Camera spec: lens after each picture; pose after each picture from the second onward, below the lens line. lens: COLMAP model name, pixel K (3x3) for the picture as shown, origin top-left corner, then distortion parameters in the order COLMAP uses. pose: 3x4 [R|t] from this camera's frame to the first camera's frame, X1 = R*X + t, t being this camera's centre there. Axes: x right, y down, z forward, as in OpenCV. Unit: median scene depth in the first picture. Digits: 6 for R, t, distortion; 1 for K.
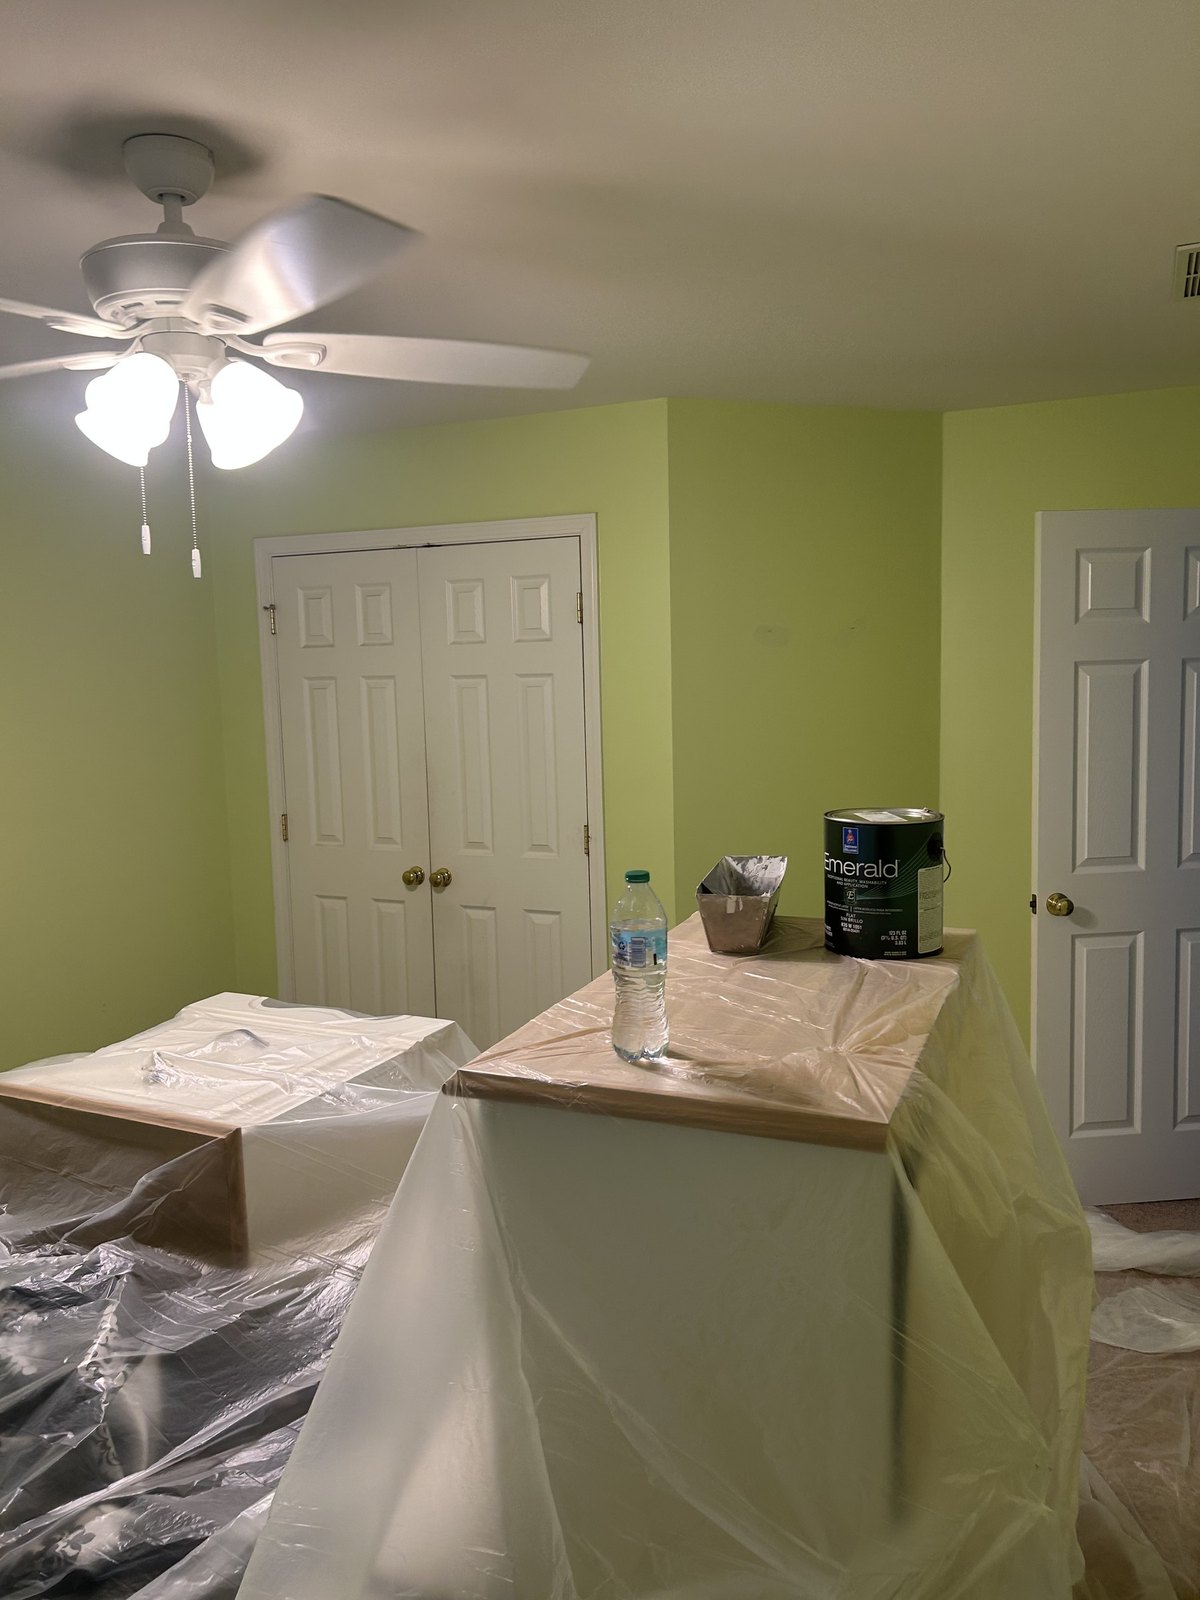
lens RADIAL K [[1241.4, 0, 599.7], [0, 1241.4, 804.5], [0, 0, 1]] dist [0.035019, -0.030252]
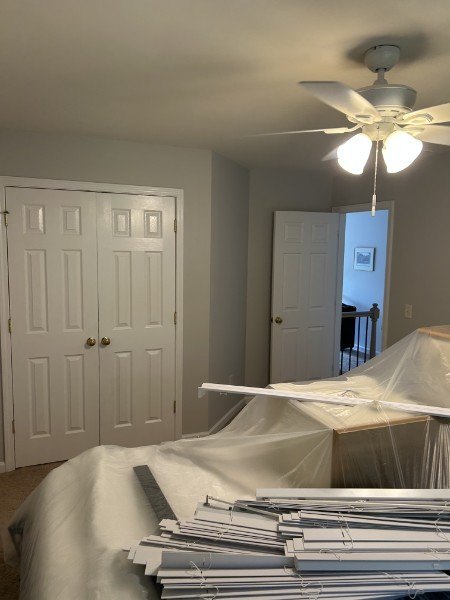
lens RADIAL K [[465.5, 0, 224.1], [0, 465.5, 297.6], [0, 0, 1]] dist [0.035019, -0.030252]
pose [[0.686498, -0.046377, 0.725652, -0.580035], [0.051237, 0.998569, 0.015347, -0.020694], [-0.725325, 0.026645, 0.687891, 0.265383]]
